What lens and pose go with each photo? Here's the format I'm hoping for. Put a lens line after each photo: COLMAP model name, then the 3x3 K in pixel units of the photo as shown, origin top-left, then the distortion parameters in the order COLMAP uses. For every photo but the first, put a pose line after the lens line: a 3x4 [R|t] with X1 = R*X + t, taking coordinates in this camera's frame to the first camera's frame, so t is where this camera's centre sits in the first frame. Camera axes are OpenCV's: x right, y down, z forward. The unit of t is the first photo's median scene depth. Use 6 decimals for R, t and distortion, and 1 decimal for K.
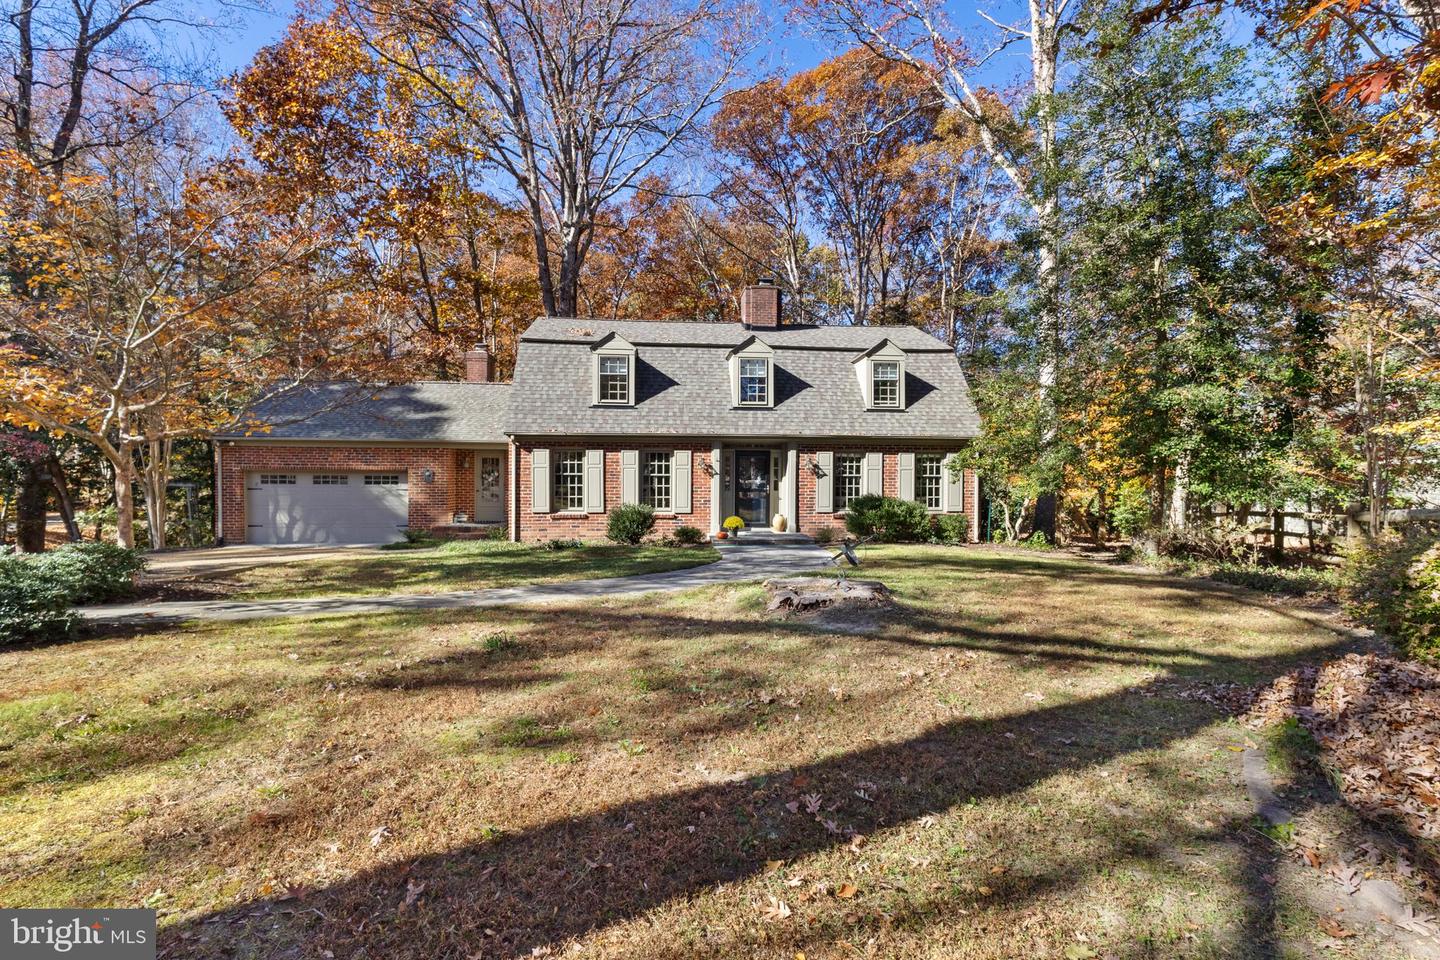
lens RADIAL K [[679.9, 0, 718.4], [0, 679.9, 494.9], [0, 0, 1]] dist [-0.000618, -0.000147]
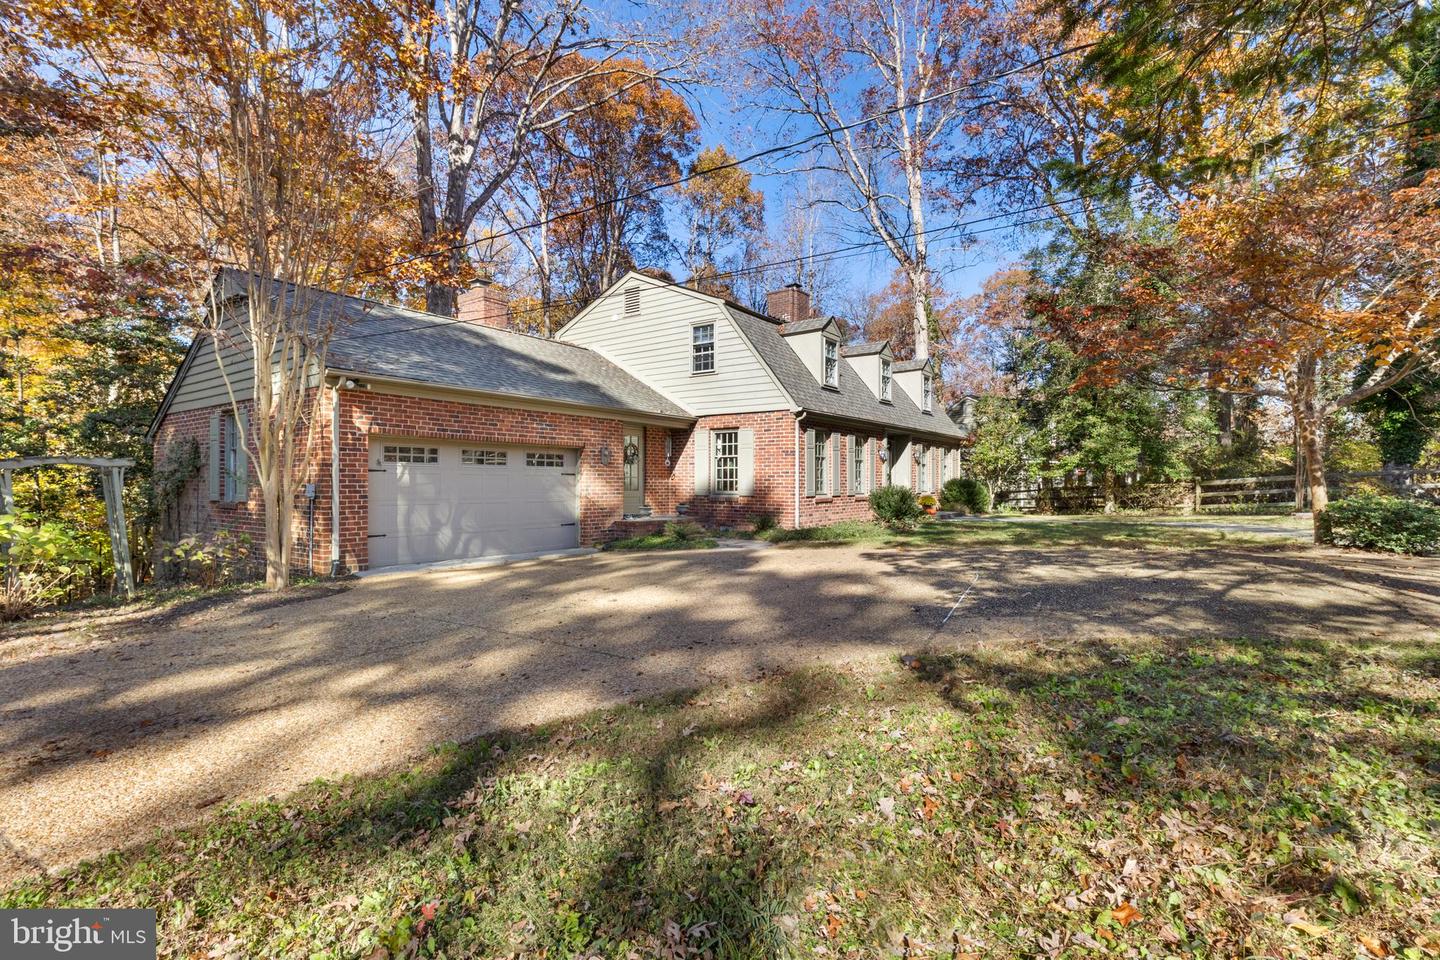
lens RADIAL K [[651.4, 0, 713.5], [0, 651.4, 489.7], [0, 0, 1]] dist [0.002724, 0.000234]
pose [[0.679694, -0.014616, 0.733350, -0.972330], [0.011120, 0.999892, 0.009622, 0.005667], [-0.733411, 0.001614, 0.679783, 0.459314]]
